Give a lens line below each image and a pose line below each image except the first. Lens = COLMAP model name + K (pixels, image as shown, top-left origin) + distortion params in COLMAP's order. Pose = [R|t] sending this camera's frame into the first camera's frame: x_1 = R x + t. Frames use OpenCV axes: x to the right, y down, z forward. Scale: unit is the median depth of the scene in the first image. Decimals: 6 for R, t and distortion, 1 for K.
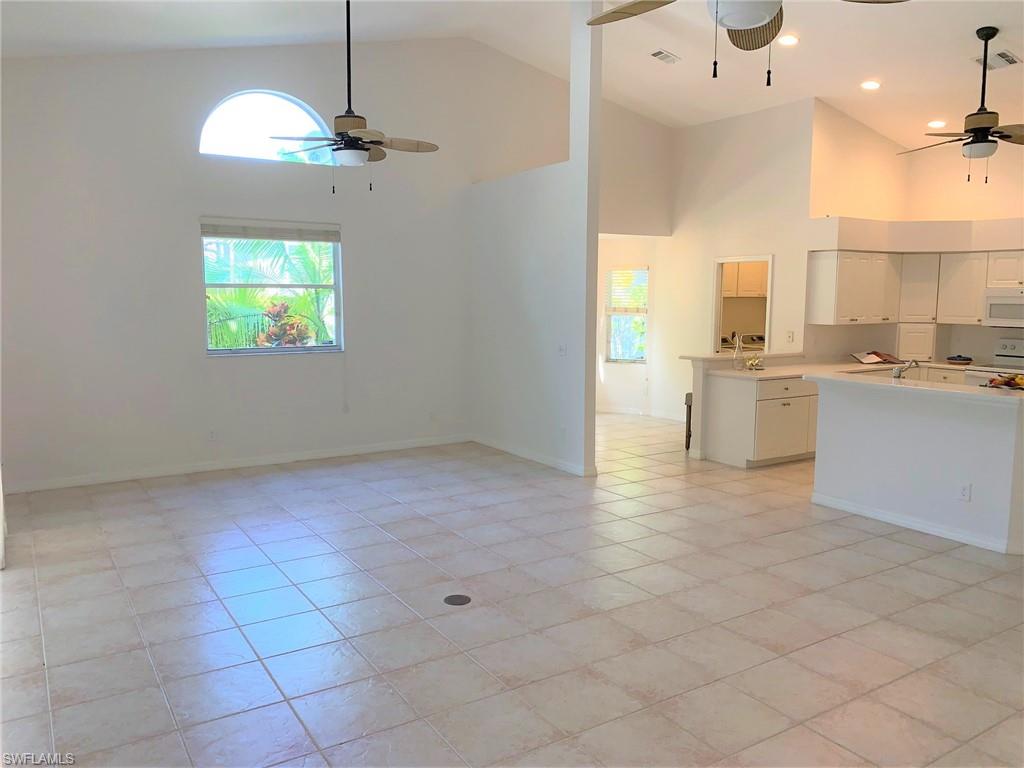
lens RADIAL K [[779.4, 0, 509.1], [0, 779.4, 380.8], [0, 0, 1]] dist [0.031342, -0.032982]
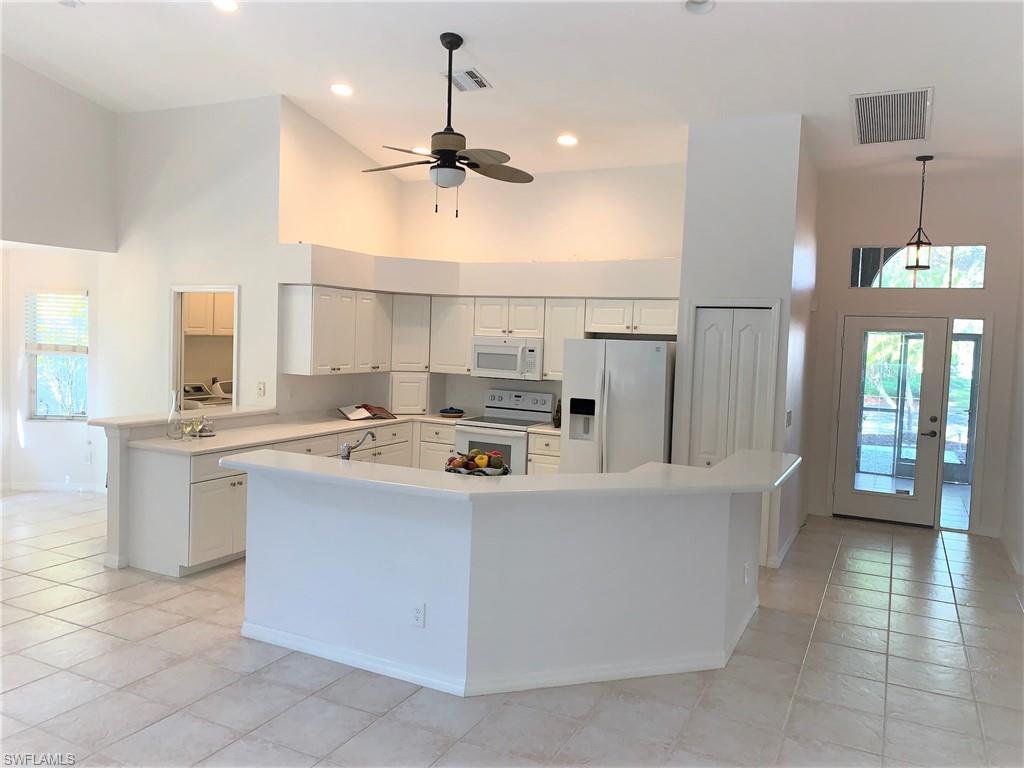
lens RADIAL K [[779.4, 0, 513.3], [0, 779.4, 384.3], [0, 0, 1]] dist [0.031342, -0.032982]
pose [[0.853181, -0.005199, 0.521589, 0.167888], [0.023162, 0.999342, -0.027926, -0.034105], [-0.521100, 0.035907, 0.852740, 0.192653]]
